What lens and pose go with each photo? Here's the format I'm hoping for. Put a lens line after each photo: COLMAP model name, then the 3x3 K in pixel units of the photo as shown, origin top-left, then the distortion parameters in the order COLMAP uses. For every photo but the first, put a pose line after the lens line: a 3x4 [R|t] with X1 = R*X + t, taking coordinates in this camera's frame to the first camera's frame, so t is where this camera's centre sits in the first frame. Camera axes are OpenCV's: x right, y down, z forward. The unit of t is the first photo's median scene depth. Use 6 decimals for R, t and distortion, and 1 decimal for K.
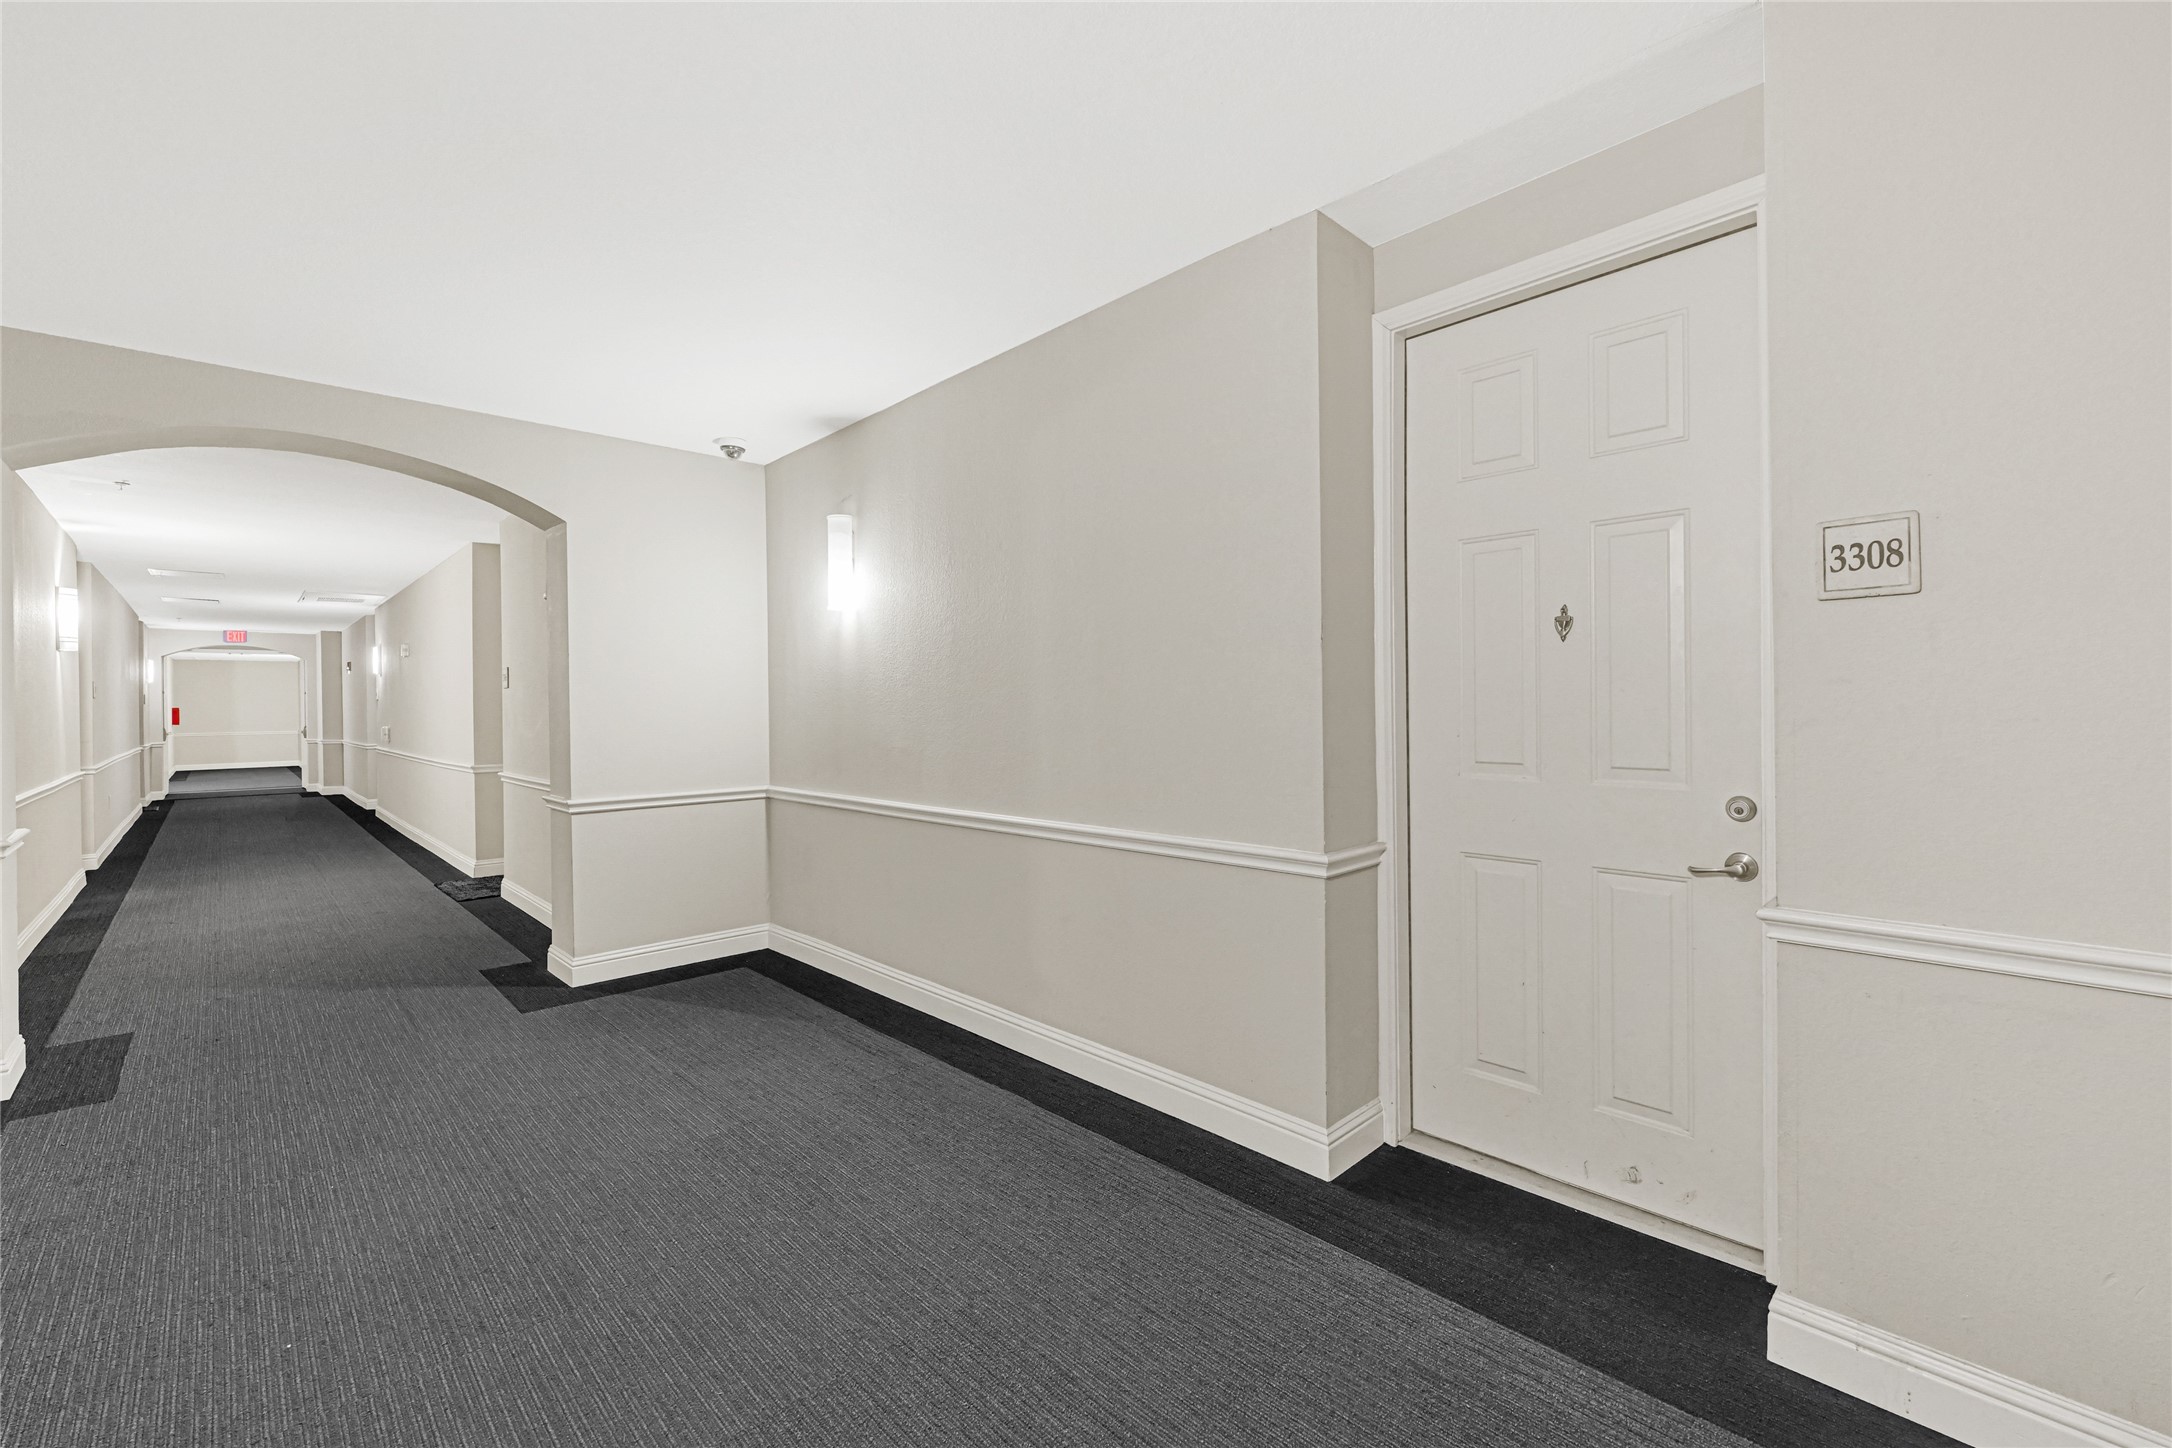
lens RADIAL K [[892.3, 0, 1089.6], [0, 892.3, 716.2], [0, 0, 1]] dist [0.001194, 0.000101]
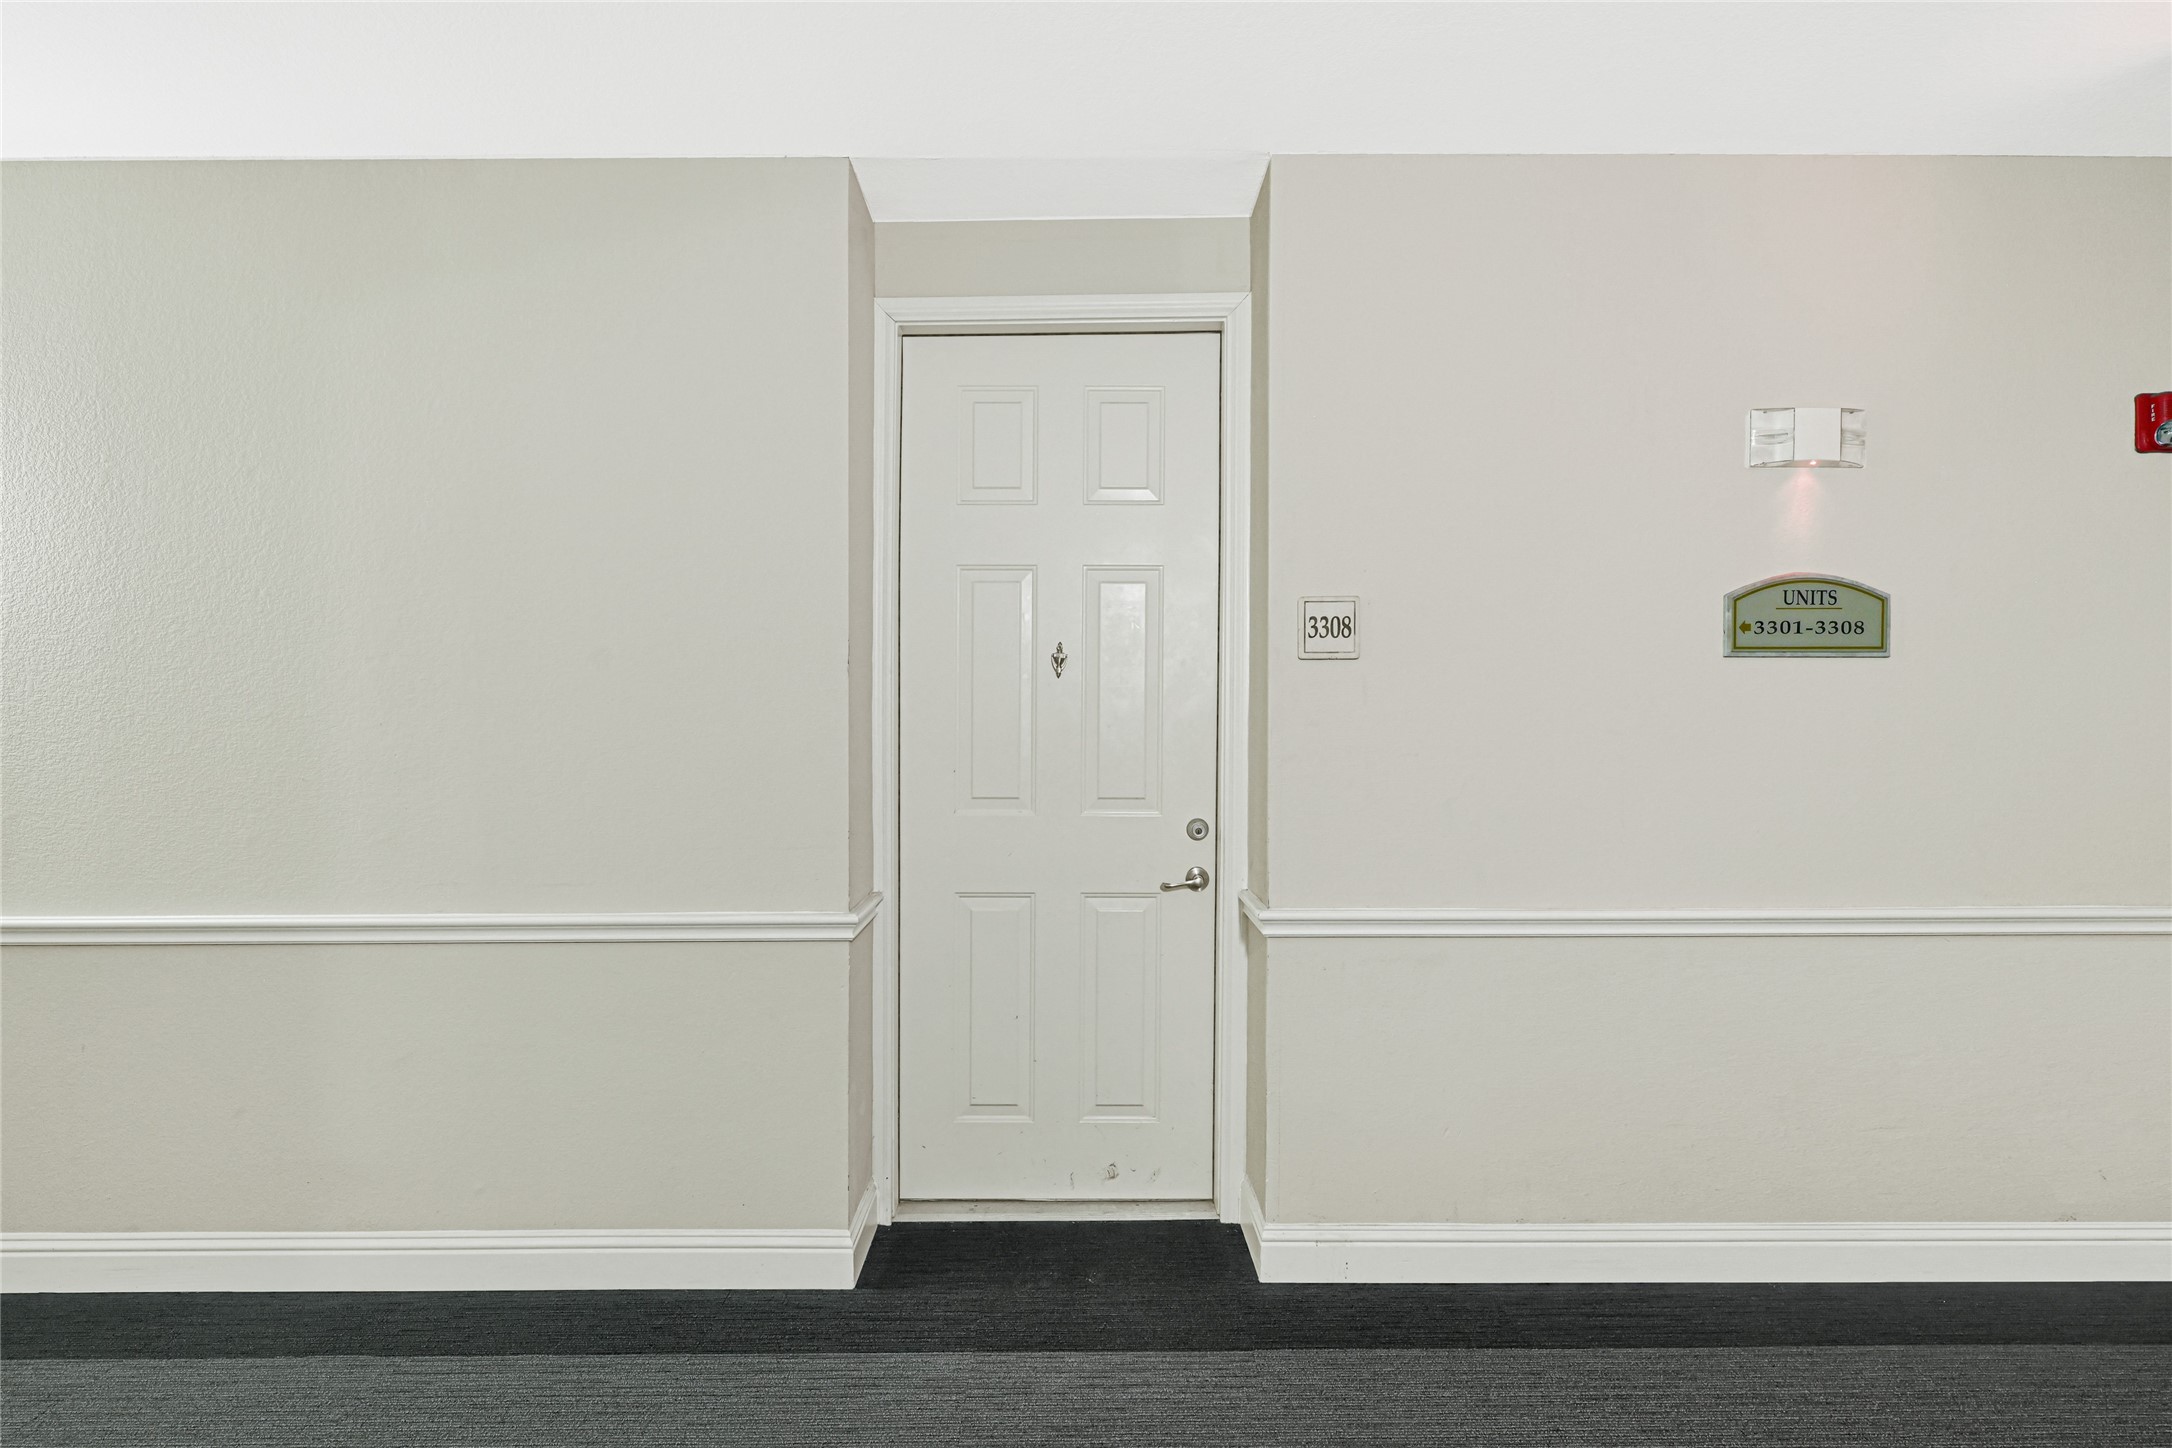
lens RADIAL K [[1017.1, 0, 1085.9], [0, 1017.1, 747.8], [0, 0, 1]] dist [-0.001378, 0.000582]
pose [[0.697113, -0.007926, 0.716917, -0.299737], [0.001872, 0.999956, 0.009235, -0.014283], [-0.716959, -0.005096, 0.697097, 0.162805]]
